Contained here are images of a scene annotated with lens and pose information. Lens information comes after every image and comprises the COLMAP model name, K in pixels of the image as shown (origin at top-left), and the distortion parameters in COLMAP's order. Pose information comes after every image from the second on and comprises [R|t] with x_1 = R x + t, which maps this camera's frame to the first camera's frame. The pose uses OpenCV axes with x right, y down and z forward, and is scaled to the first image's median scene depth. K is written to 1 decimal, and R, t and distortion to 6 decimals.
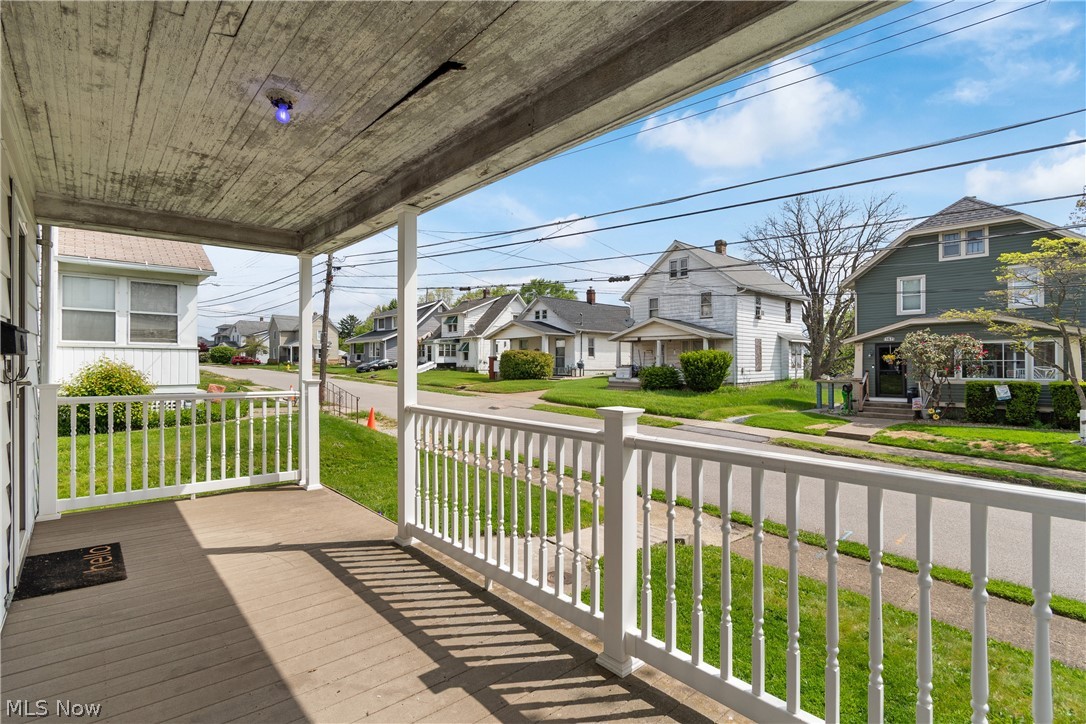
lens RADIAL K [[531.1, 0, 543.0], [0, 531.1, 362.0], [0, 0, 1]] dist [0.002206, 0.000419]
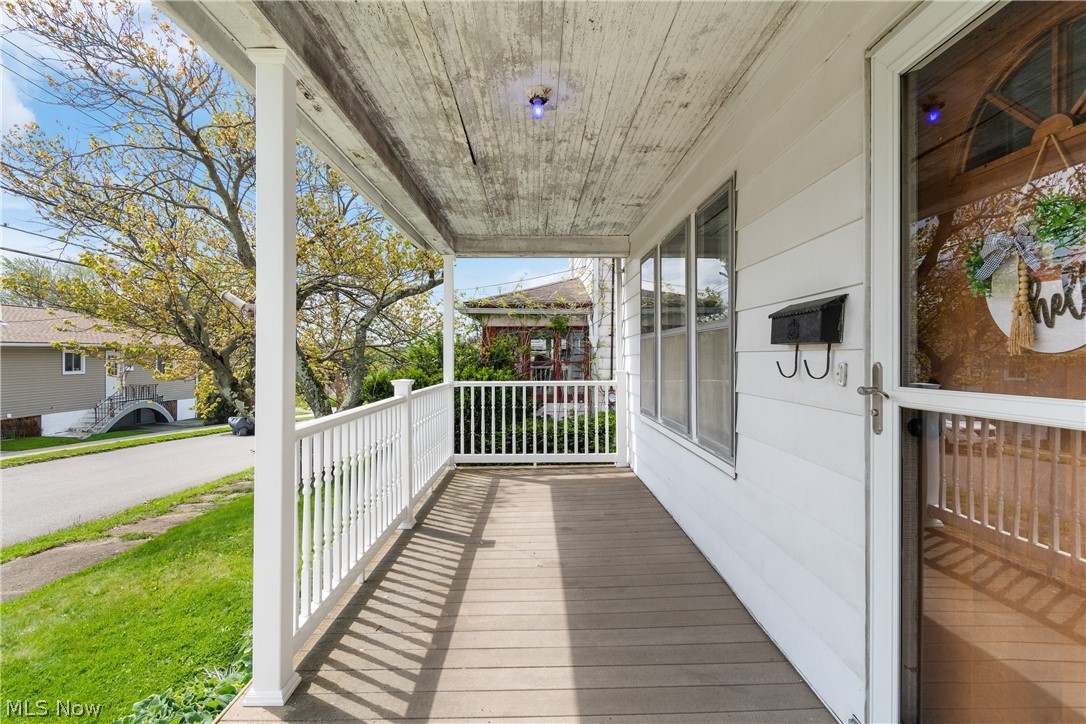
lens RADIAL K [[531.1, 0, 543.0], [0, 531.1, 362.0], [0, 0, 1]] dist [0.002206, 0.000419]
pose [[-0.767033, -0.005425, 0.641584, -1.284967], [0.003150, 0.999920, 0.012221, 0.009973], [-0.641600, 0.011395, -0.766955, 1.986609]]
